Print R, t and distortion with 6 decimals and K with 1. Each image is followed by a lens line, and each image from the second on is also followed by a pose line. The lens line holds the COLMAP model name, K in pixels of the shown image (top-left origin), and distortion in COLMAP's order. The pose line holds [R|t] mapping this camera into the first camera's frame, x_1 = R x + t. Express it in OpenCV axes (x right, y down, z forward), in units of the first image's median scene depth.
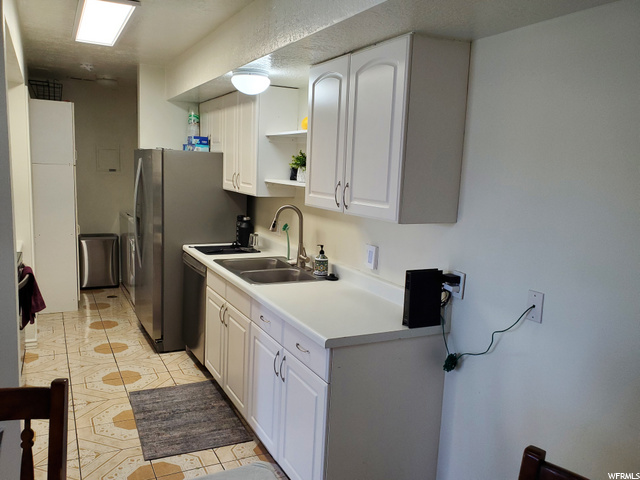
lens RADIAL K [[488.0, 0, 320.0], [0, 488.0, 240.3], [0, 0, 1]] dist [-0.011685, 0.021103]
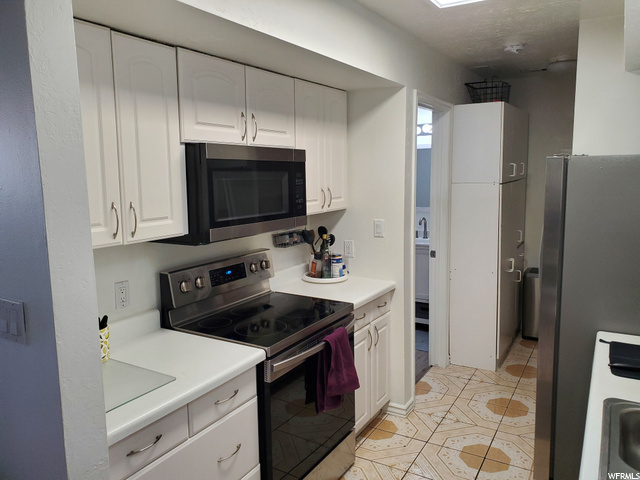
lens RADIAL K [[488.0, 0, 319.5], [0, 488.0, 238.6], [0, 0, 1]] dist [-0.011685, 0.021103]
pose [[0.512825, 0.064405, -0.856074, 0.009859], [-0.083863, 0.996171, 0.024707, -0.073849], [0.854387, 0.059123, 0.516263, 0.422019]]
